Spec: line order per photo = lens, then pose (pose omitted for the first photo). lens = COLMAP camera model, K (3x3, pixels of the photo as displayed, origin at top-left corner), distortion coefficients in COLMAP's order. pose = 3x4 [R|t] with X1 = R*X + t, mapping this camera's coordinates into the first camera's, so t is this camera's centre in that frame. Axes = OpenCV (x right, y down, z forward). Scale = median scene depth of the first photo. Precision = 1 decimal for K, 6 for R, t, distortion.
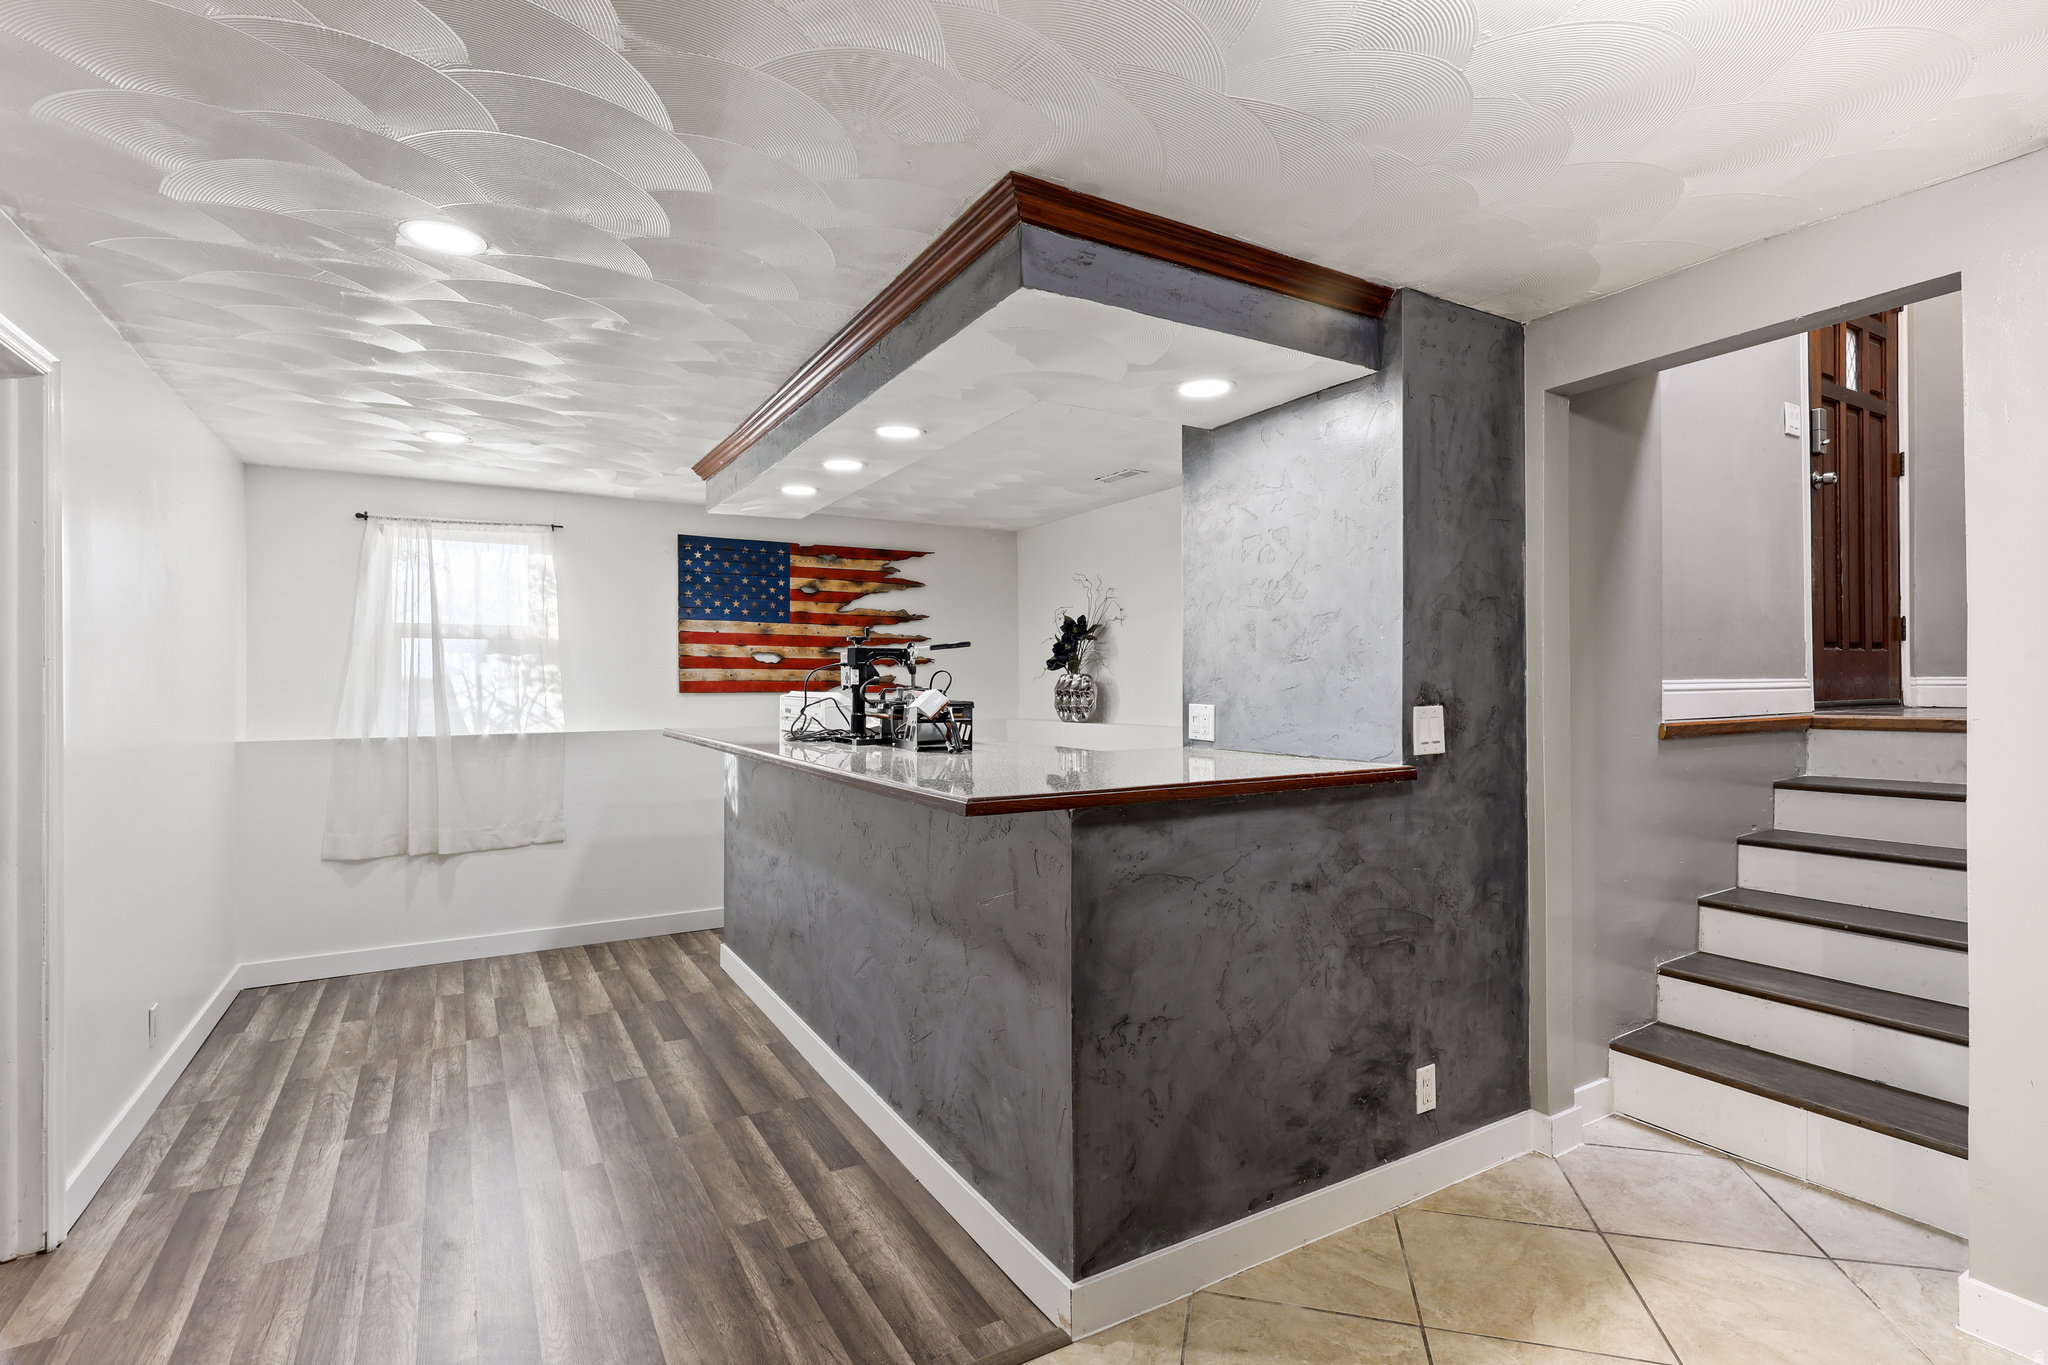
lens RADIAL K [[969.1, 0, 1034.9], [0, 969.1, 691.8], [0, 0, 1]] dist [0.002048, 0.001037]
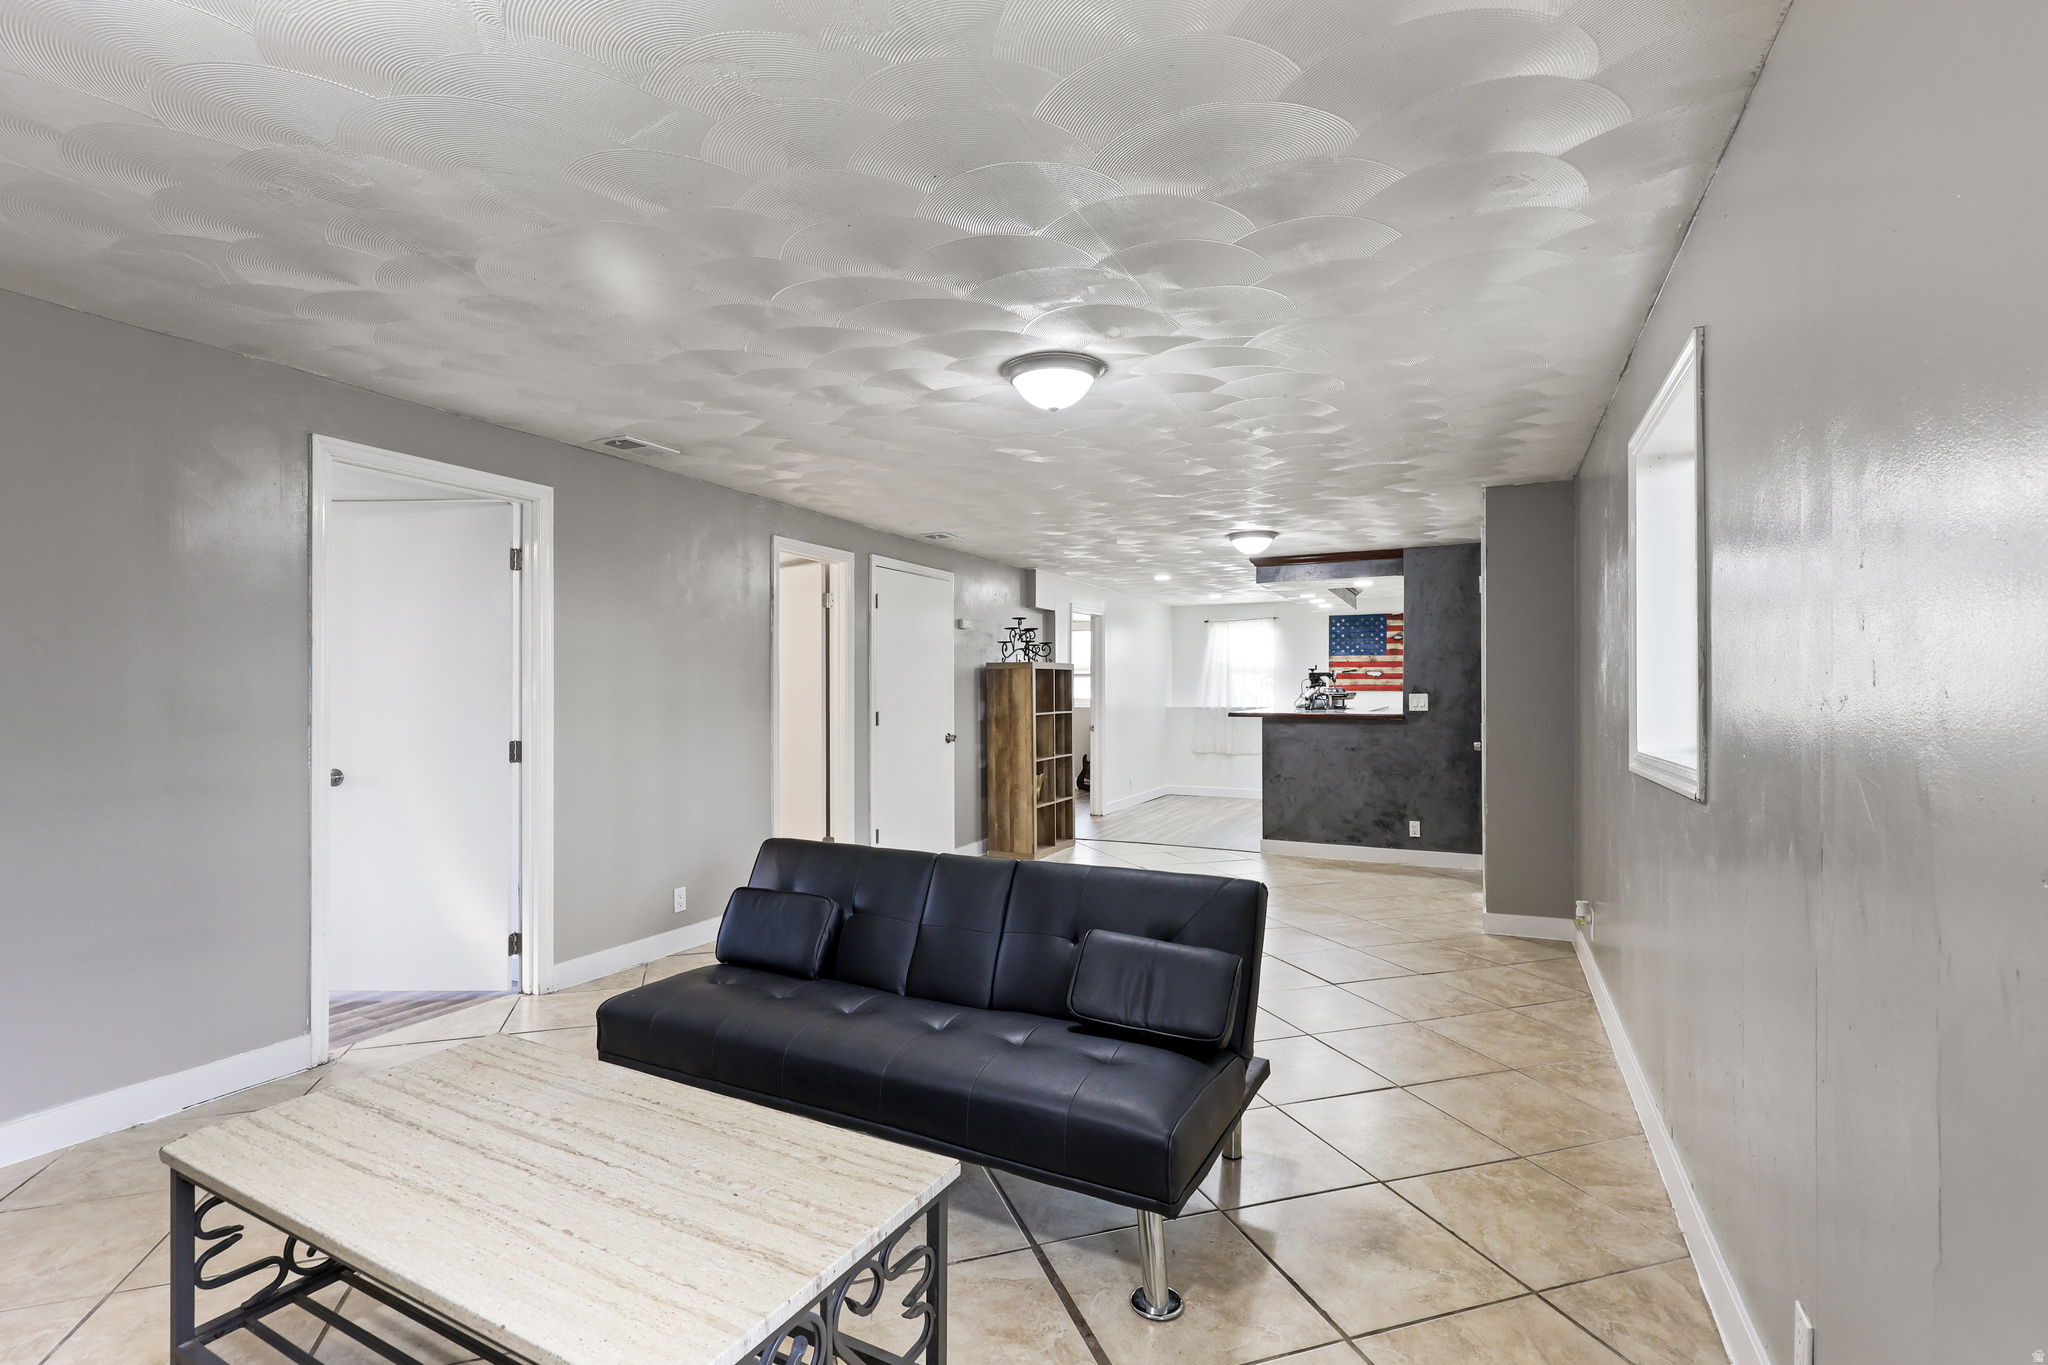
lens RADIAL K [[952.4, 0, 1024.0], [0, 952.4, 682.5], [0, 0, 1]] dist [0.001267, 0.000017]
pose [[0.562166, -0.004104, -0.827014, 1.915566], [-0.007214, 0.999925, -0.009865, 0.016414], [0.826993, 0.011512, 0.562095, -1.402105]]
